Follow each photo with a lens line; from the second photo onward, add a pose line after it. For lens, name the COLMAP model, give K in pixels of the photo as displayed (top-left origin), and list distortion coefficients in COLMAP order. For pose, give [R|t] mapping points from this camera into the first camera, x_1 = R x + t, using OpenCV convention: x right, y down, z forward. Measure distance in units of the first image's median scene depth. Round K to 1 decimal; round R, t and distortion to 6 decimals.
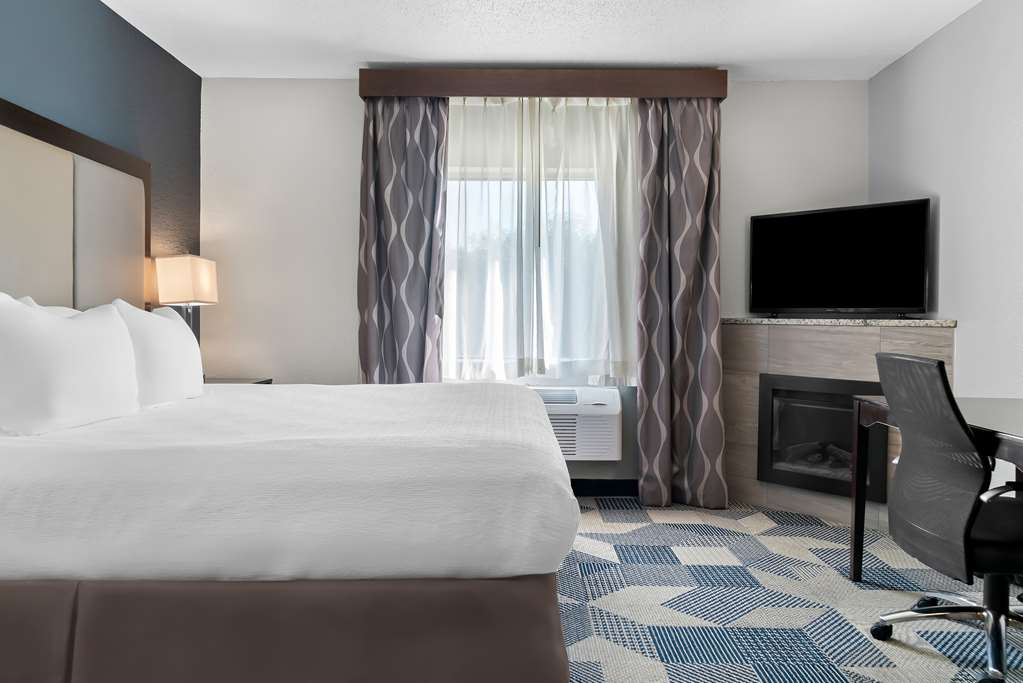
lens RADIAL K [[707.4, 0, 504.0], [0, 707.4, 332.7], [0, 0, 1]] dist [-0.008024, -0.009300]
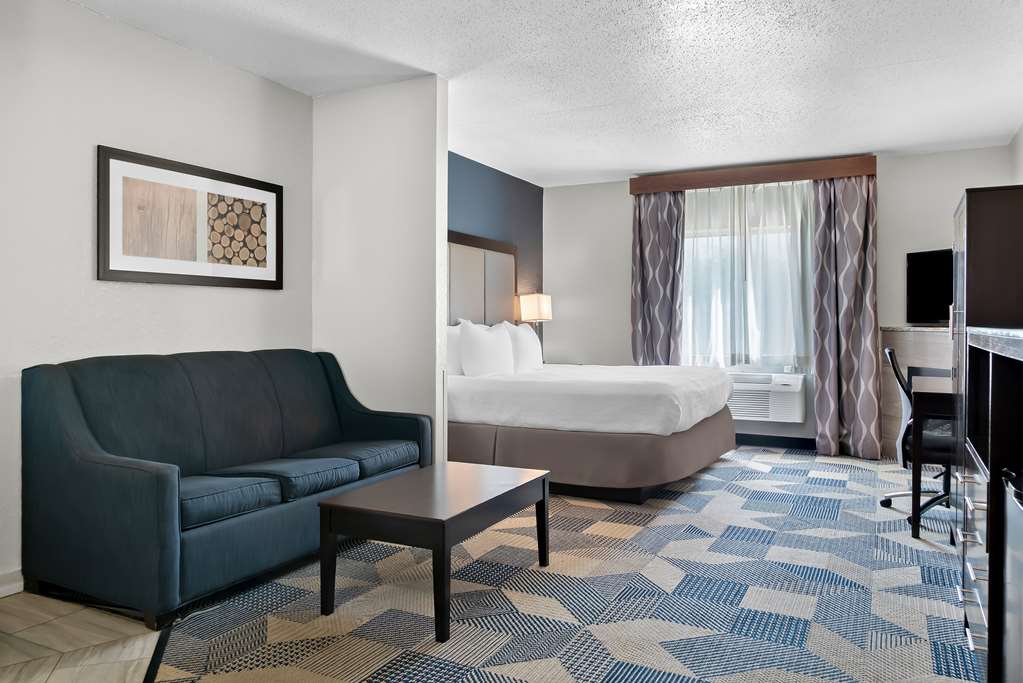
lens RADIAL K [[763.9, 0, 503.8], [0, 763.9, 338.2], [0, 0, 1]] dist [0.006169, 0.003159]
pose [[0.892625, 0.002112, -0.450796, 0.466024], [-0.002509, 0.999997, -0.000284, 0.006244], [0.450794, 0.001385, 0.892627, -1.010488]]
